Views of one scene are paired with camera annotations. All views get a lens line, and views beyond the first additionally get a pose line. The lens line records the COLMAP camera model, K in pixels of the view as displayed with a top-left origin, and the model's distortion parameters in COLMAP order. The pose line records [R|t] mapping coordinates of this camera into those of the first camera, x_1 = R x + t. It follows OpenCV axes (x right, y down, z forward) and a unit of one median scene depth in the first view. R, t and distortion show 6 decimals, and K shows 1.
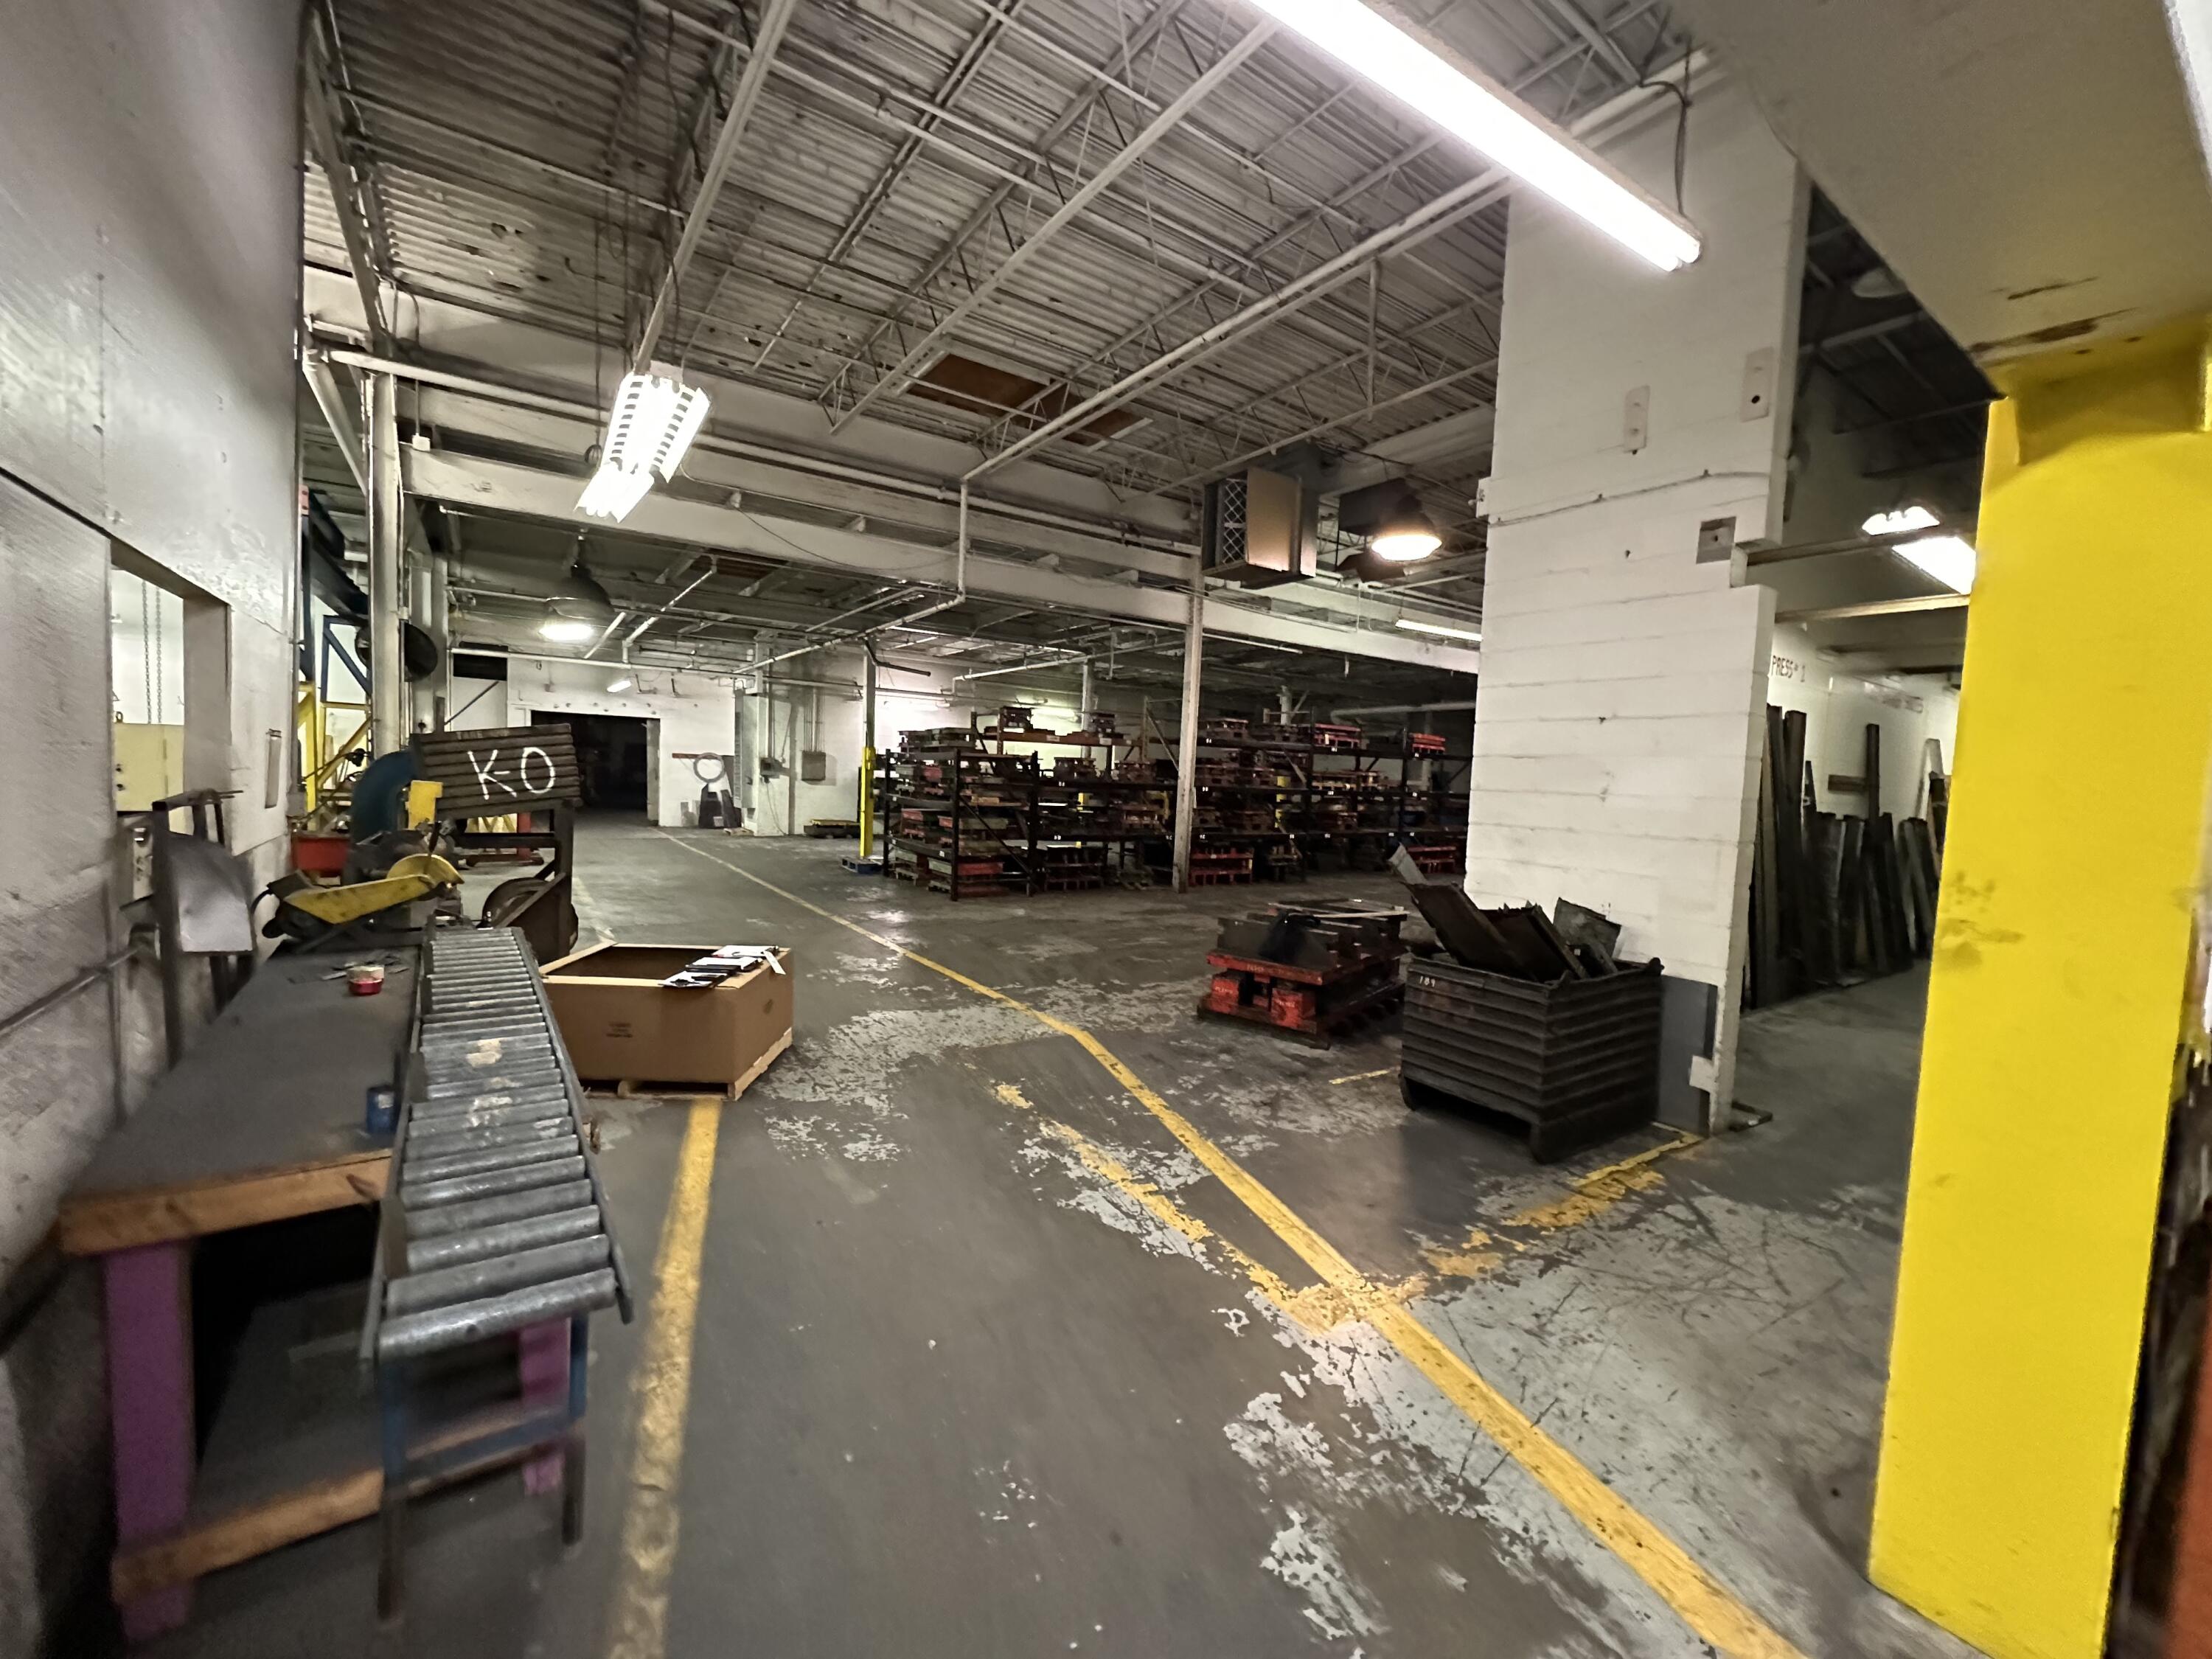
lens RADIAL K [[879.1, 0, 1107.9], [0, 879.1, 827.7], [0, 0, 1]] dist [0.001711, 0.000097]
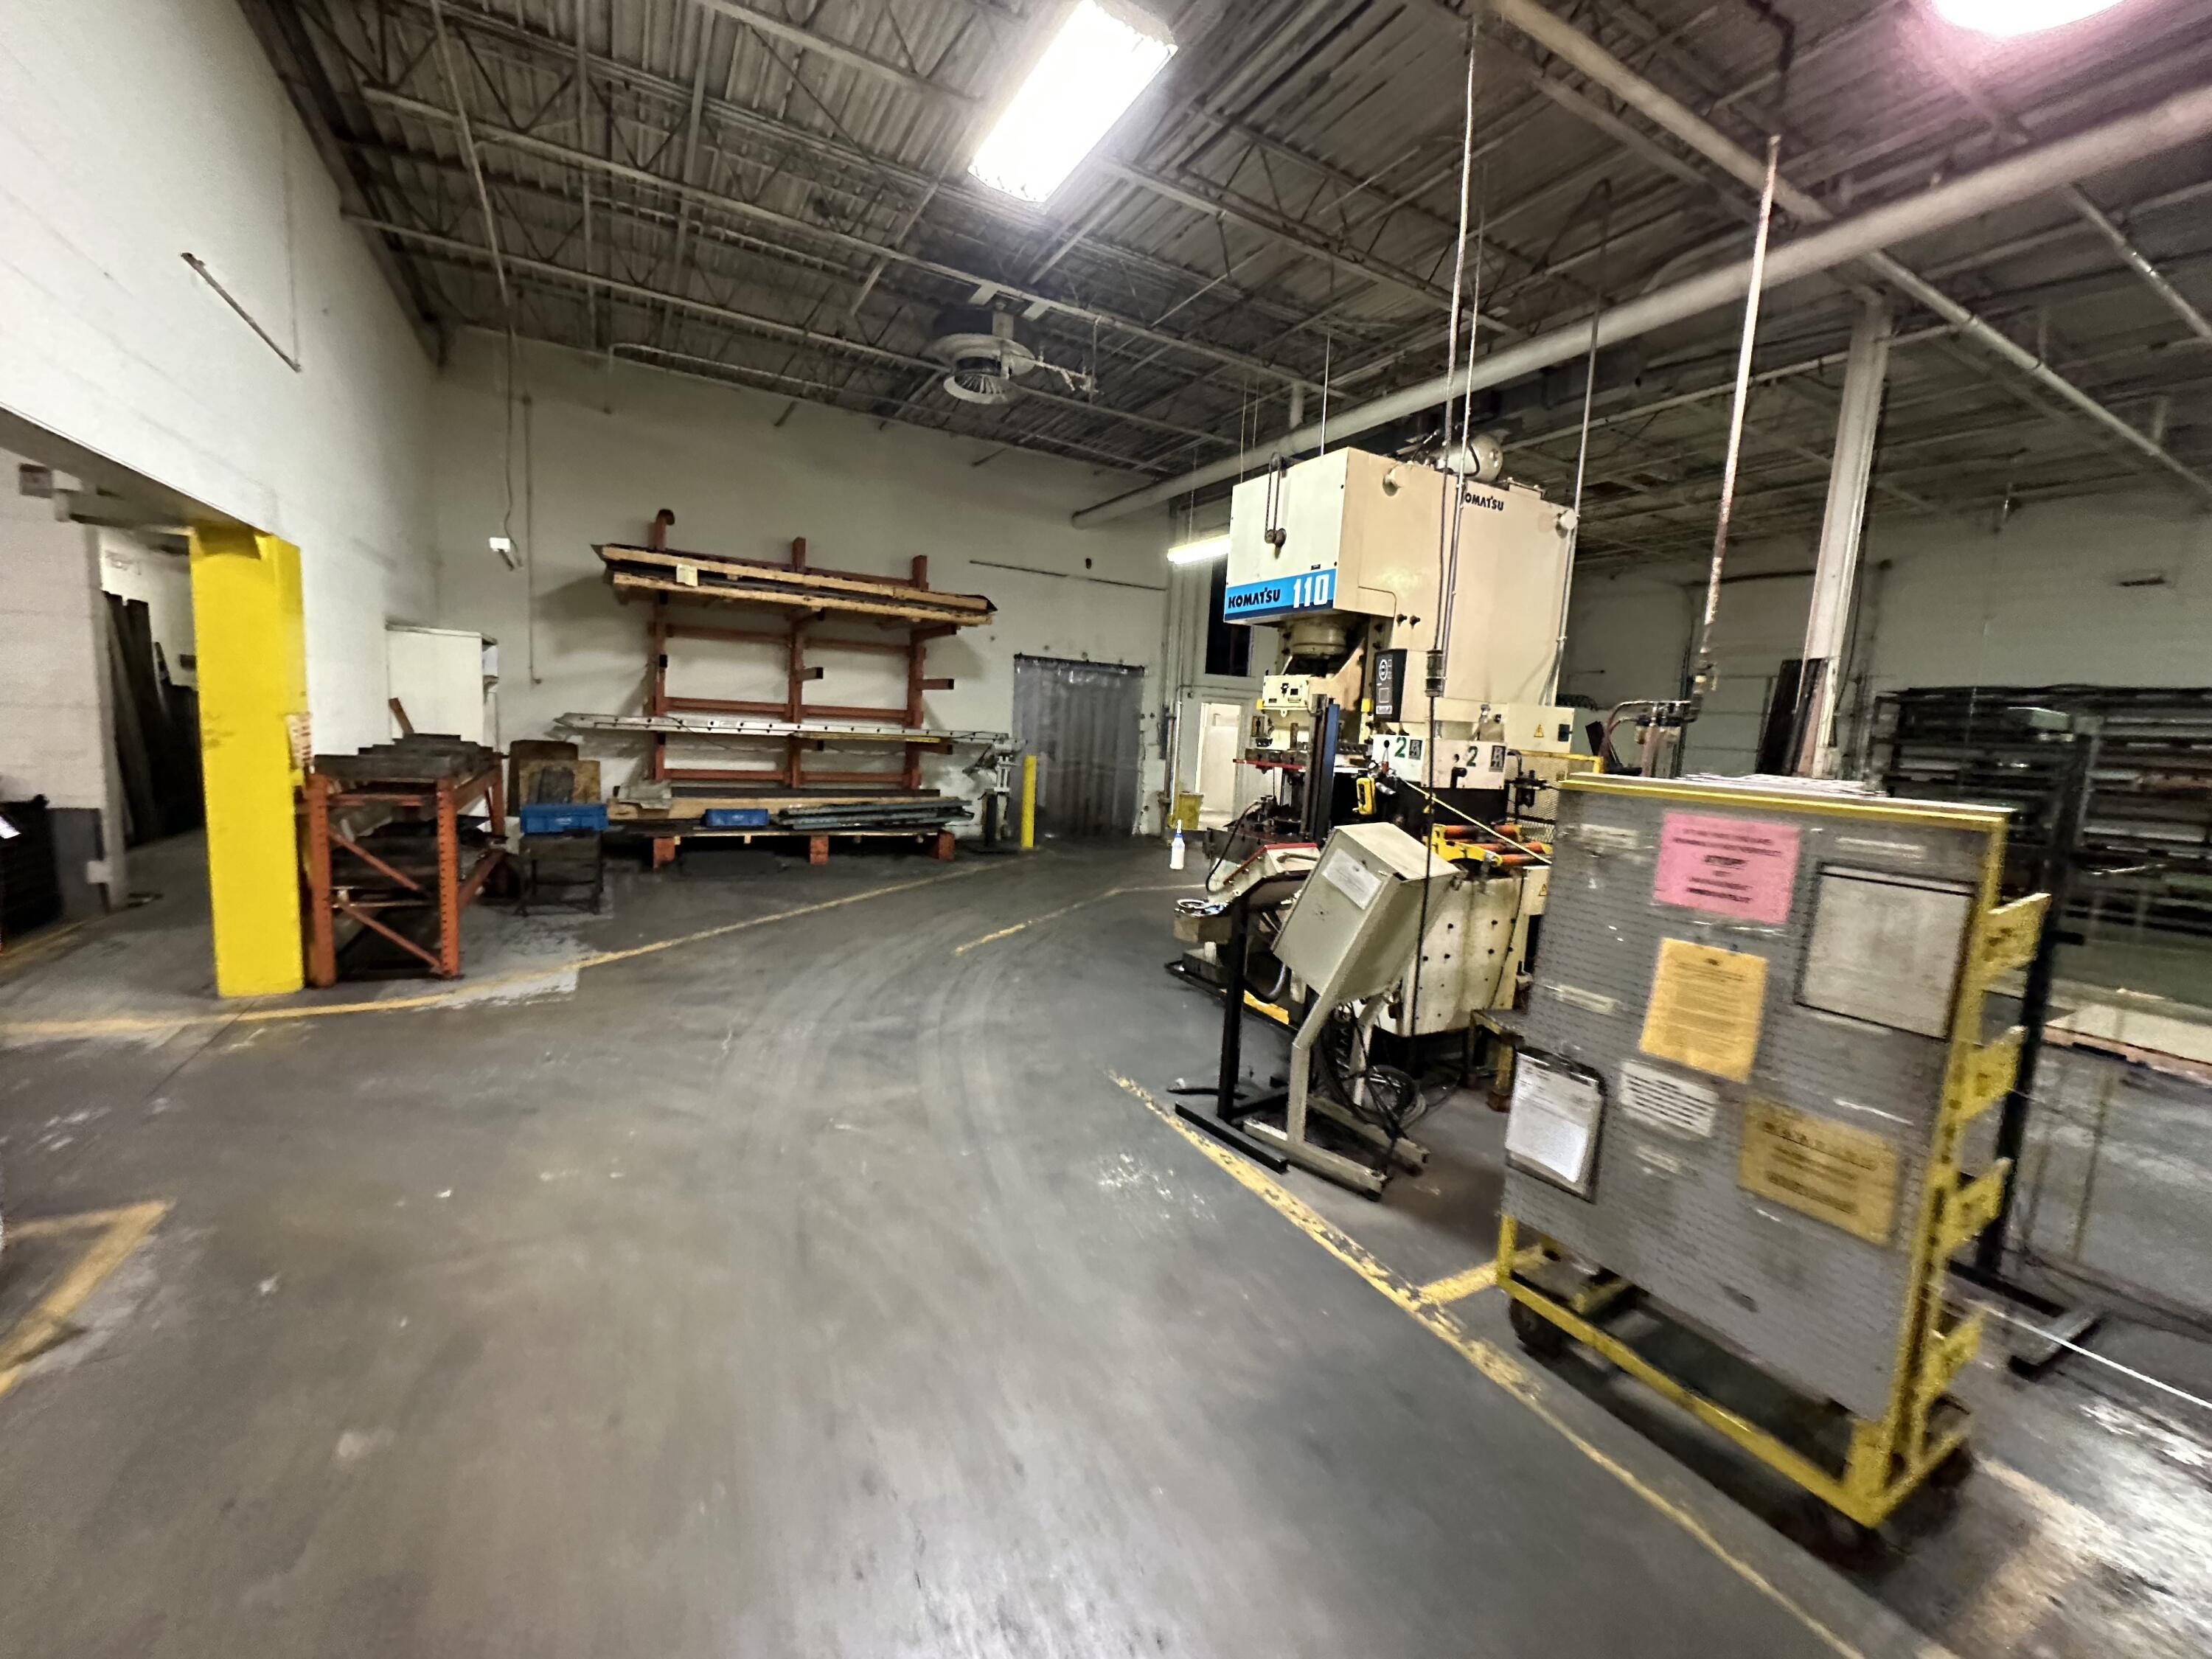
lens RADIAL K [[879.1, 0, 1111.4], [0, 879.1, 829.6], [0, 0, 1]] dist [0.001711, 0.000097]
pose [[0.096795, -0.154986, 0.983163, -0.506565], [0.011270, 0.987909, 0.154625, 0.010011], [-0.995241, -0.003887, 0.097371, -0.700155]]
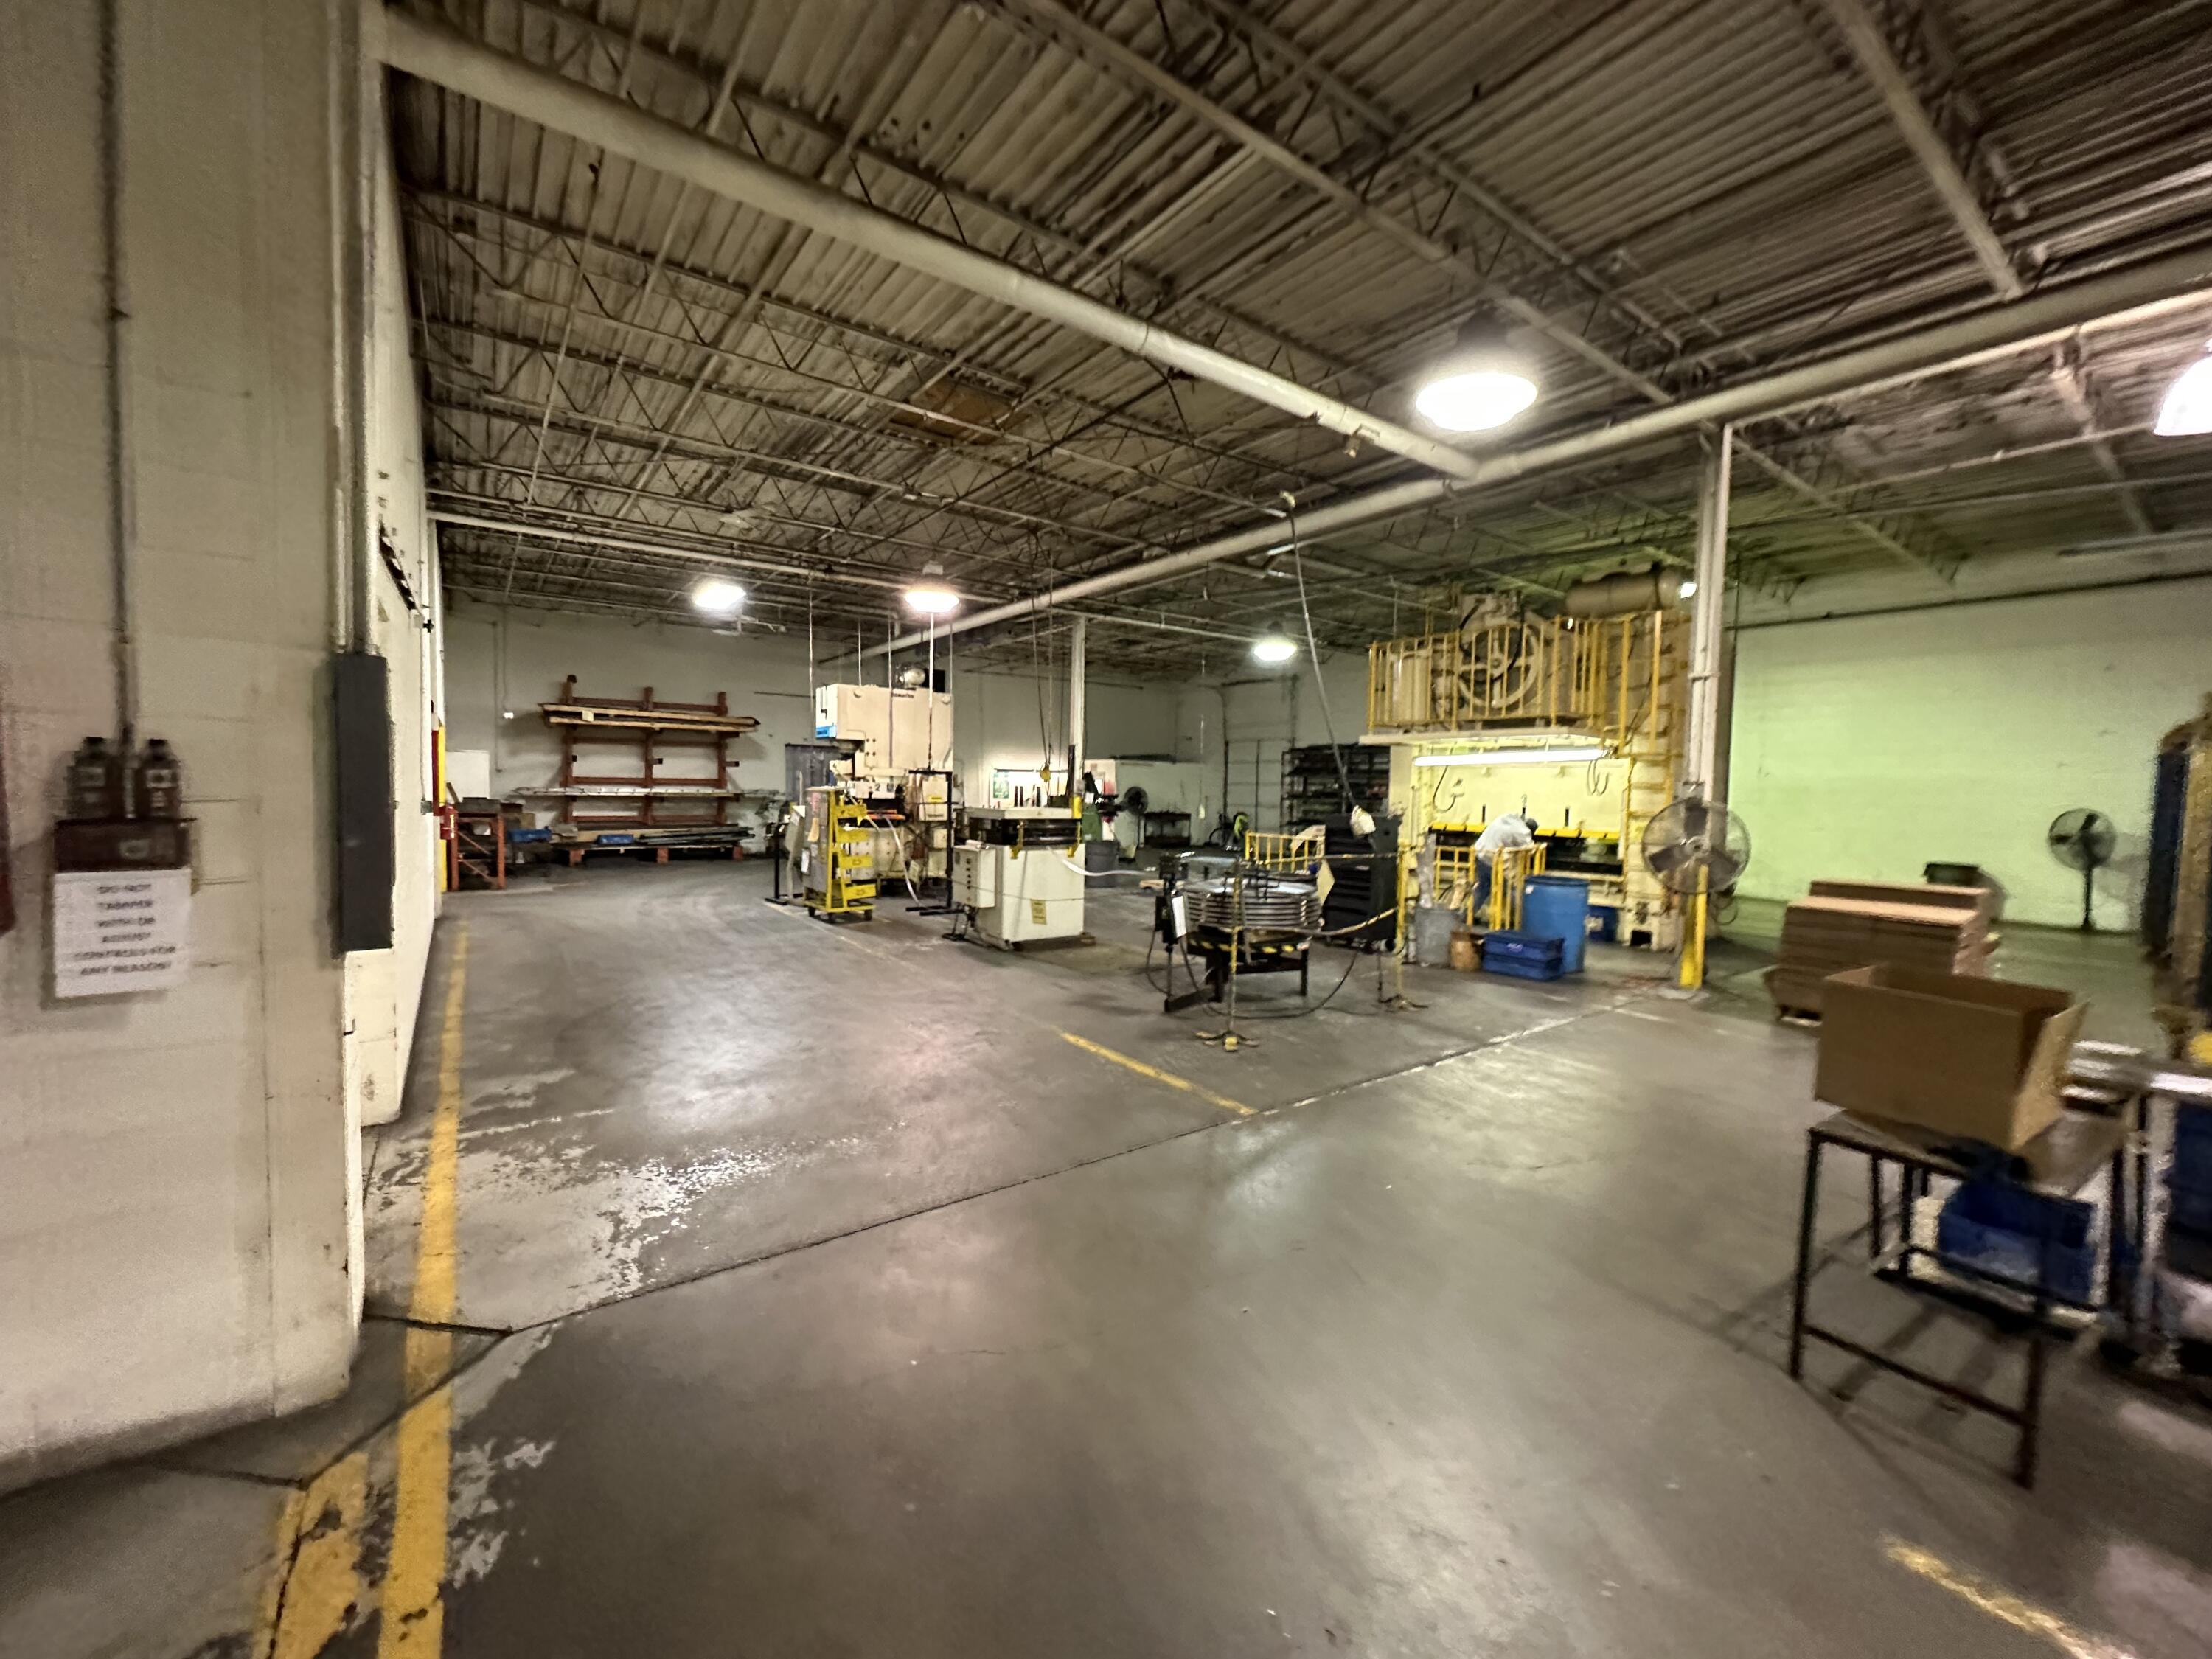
lens RADIAL K [[879.1, 0, 1104.2], [0, 879.1, 827.5], [0, 0, 1]] dist [0.001711, 0.000097]
pose [[-0.020085, -0.089449, 0.995789, -3.161284], [0.045663, 0.994868, 0.090287, -0.018608], [-0.998755, 0.047284, -0.015897, -2.081935]]
